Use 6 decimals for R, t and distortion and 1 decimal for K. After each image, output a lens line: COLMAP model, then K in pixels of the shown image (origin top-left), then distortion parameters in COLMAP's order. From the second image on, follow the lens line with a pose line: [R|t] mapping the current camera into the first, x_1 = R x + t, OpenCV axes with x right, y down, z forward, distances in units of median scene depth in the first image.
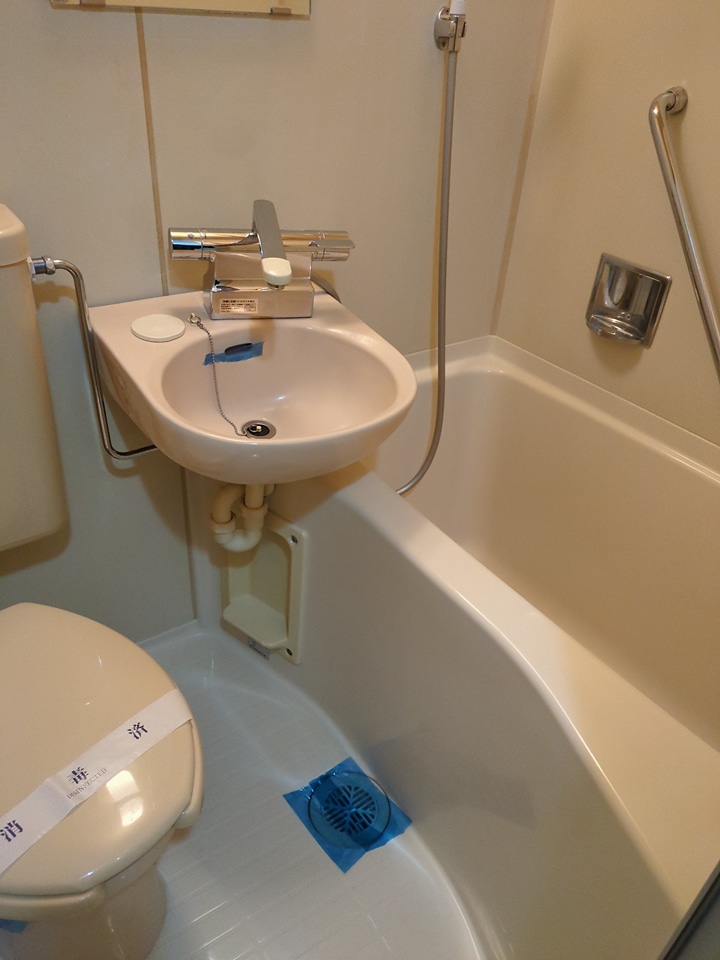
lens RADIAL K [[718.7, 0, 361.4], [0, 718.7, 488.1], [0, 0, 1]] dist [0.029299, -0.008933]
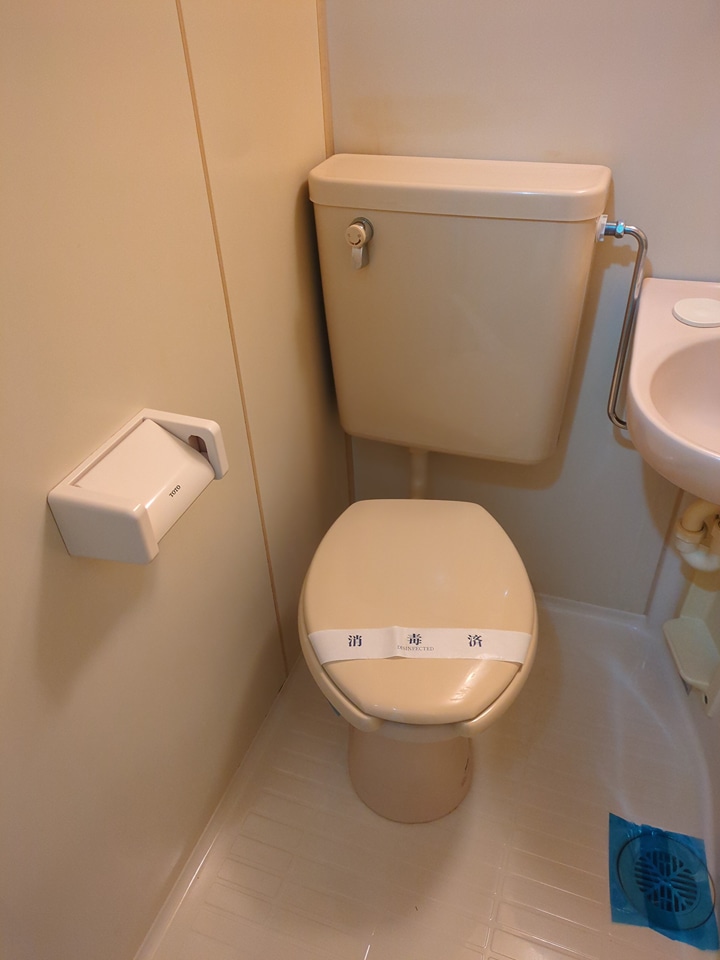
lens RADIAL K [[718.7, 0, 361.5], [0, 718.7, 481.4], [0, 0, 1]] dist [0.029299, -0.008933]
pose [[0.592682, 0.414014, -0.690884, 0.192474], [-0.393703, 0.897233, 0.199926, -0.031743], [0.702656, 0.153510, 0.694773, 0.041707]]
